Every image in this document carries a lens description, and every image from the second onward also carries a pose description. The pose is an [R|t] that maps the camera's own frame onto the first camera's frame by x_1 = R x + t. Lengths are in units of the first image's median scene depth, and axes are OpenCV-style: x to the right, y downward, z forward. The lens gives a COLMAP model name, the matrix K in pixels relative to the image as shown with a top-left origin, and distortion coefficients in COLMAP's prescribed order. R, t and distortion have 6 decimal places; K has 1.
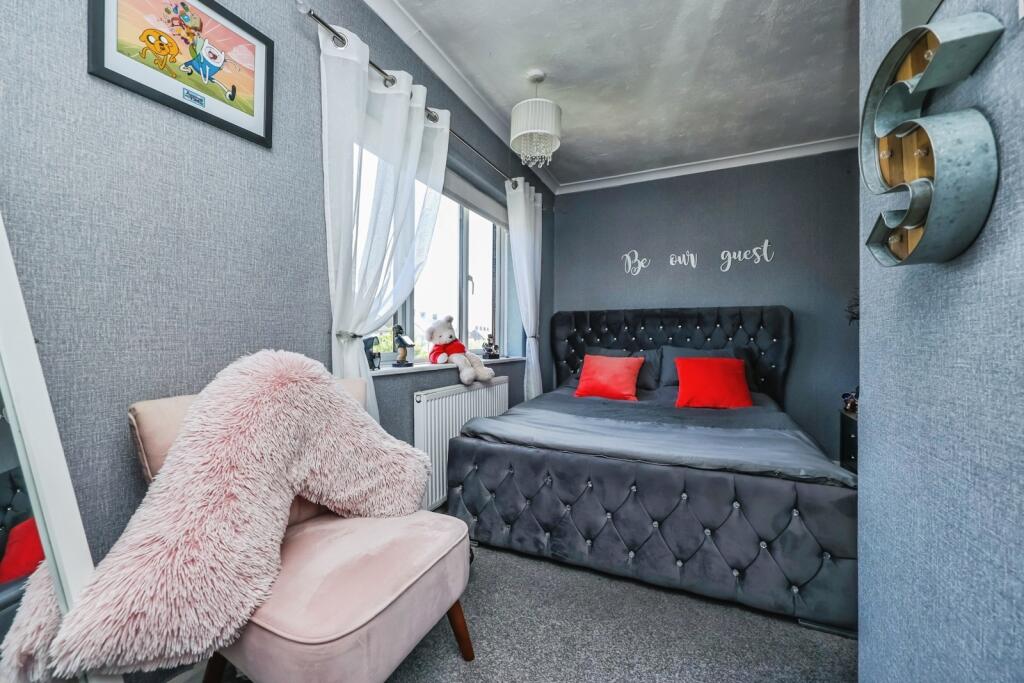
lens RADIAL K [[417.2, 0, 512.0], [0, 417.2, 341.5], [0, 0, 1]] dist [-0.000195, 0.000058]
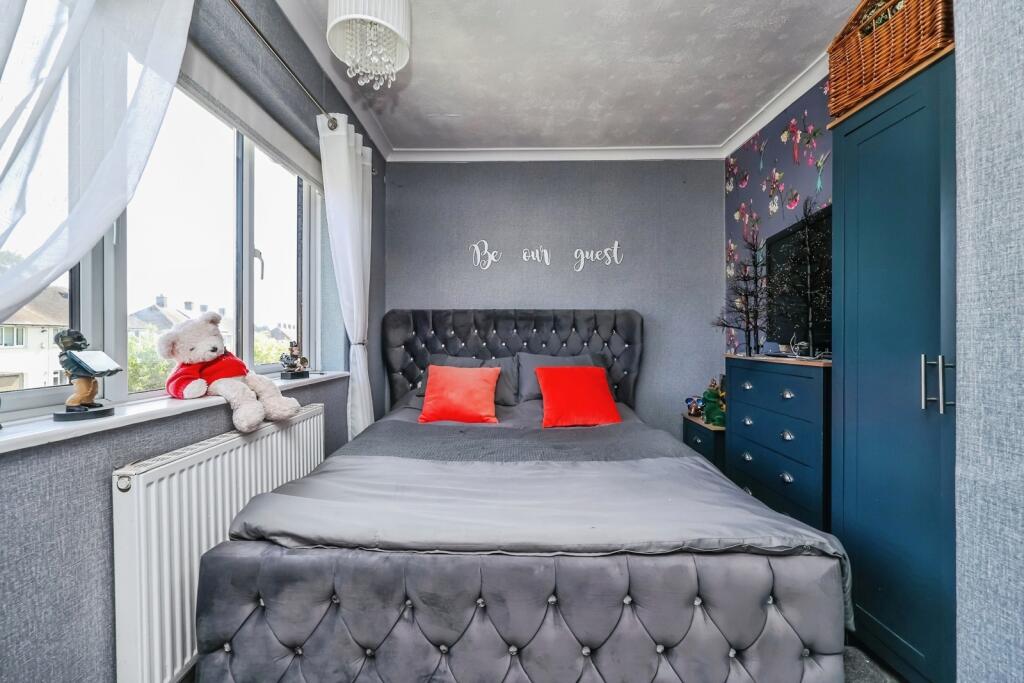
lens RADIAL K [[417.2, 0, 512.0], [0, 417.2, 341.5], [0, 0, 1]] dist [-0.000195, 0.000058]
pose [[0.911447, -0.004609, 0.411392, -0.008177], [0.003225, 0.999987, 0.004059, -0.018583], [-0.411405, -0.002373, 0.911449, 0.247459]]
